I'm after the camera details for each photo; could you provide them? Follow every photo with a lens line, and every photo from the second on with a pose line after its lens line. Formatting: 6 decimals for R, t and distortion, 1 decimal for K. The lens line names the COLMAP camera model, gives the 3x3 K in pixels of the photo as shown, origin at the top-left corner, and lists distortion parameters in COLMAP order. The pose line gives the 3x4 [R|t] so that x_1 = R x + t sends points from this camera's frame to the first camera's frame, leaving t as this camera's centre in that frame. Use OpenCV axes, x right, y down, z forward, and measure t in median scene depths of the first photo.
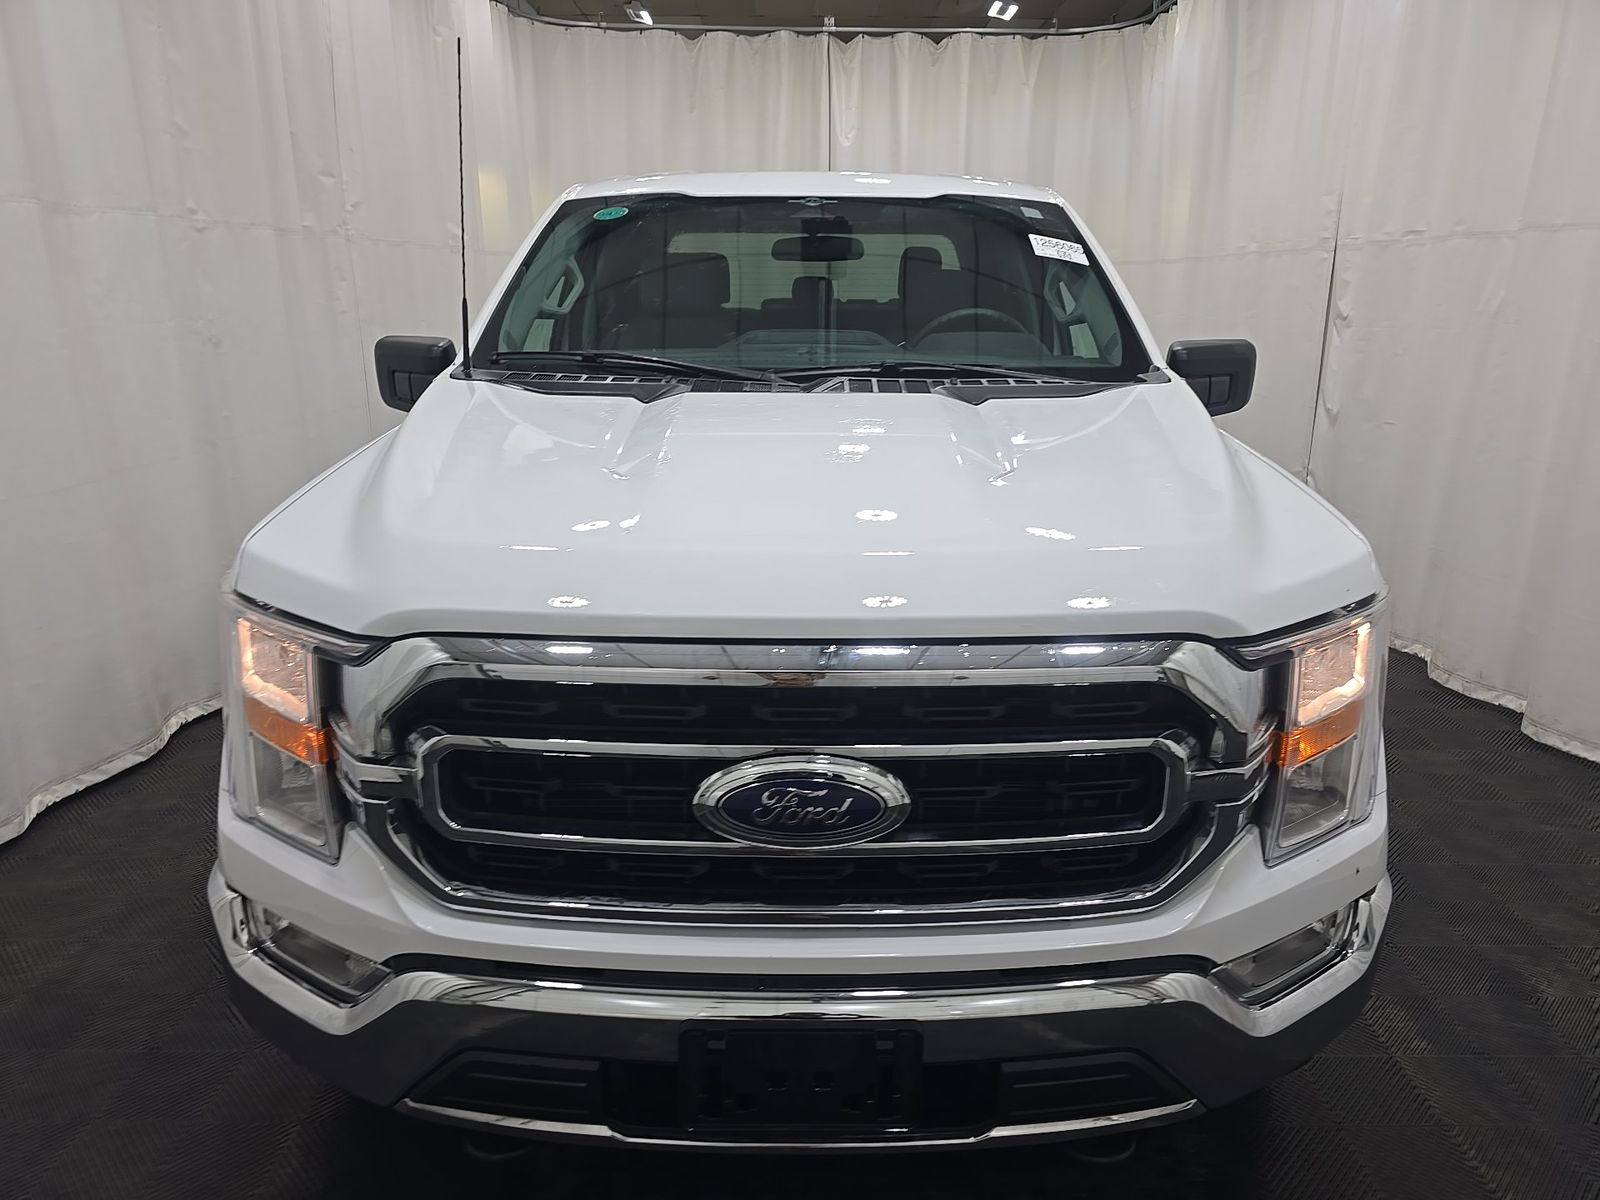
lens RADIAL K [[1071.6, 0, 820.9], [0, 1071.6, 606.5], [0, 0, 1]] dist [0.061534, -0.056787]
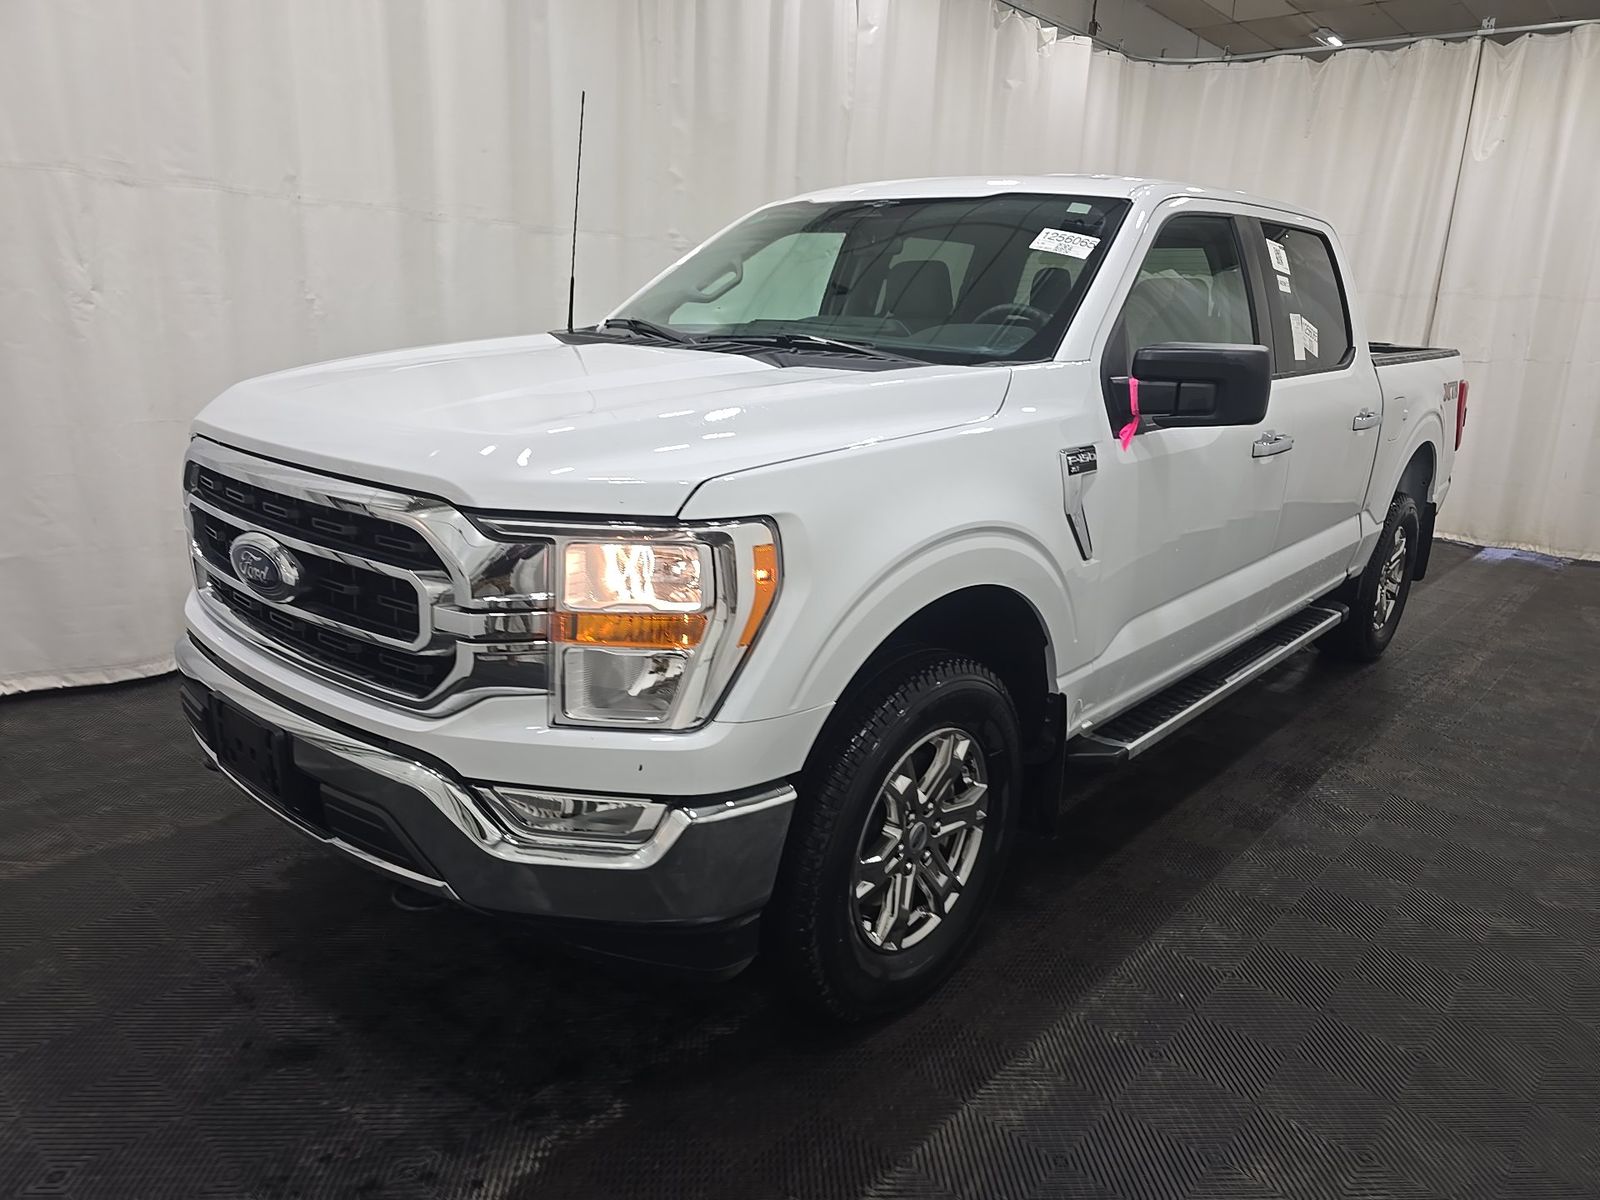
lens RADIAL K [[1071.6, 0, 820.9], [0, 1071.6, 606.5], [0, 0, 1]] dist [0.061534, -0.056787]
pose [[0.753962, 0.198934, -0.626072, 0.243267], [-0.224654, 0.973664, 0.038837, 0.000222], [0.617310, 0.111368, 0.778797, 0.046783]]
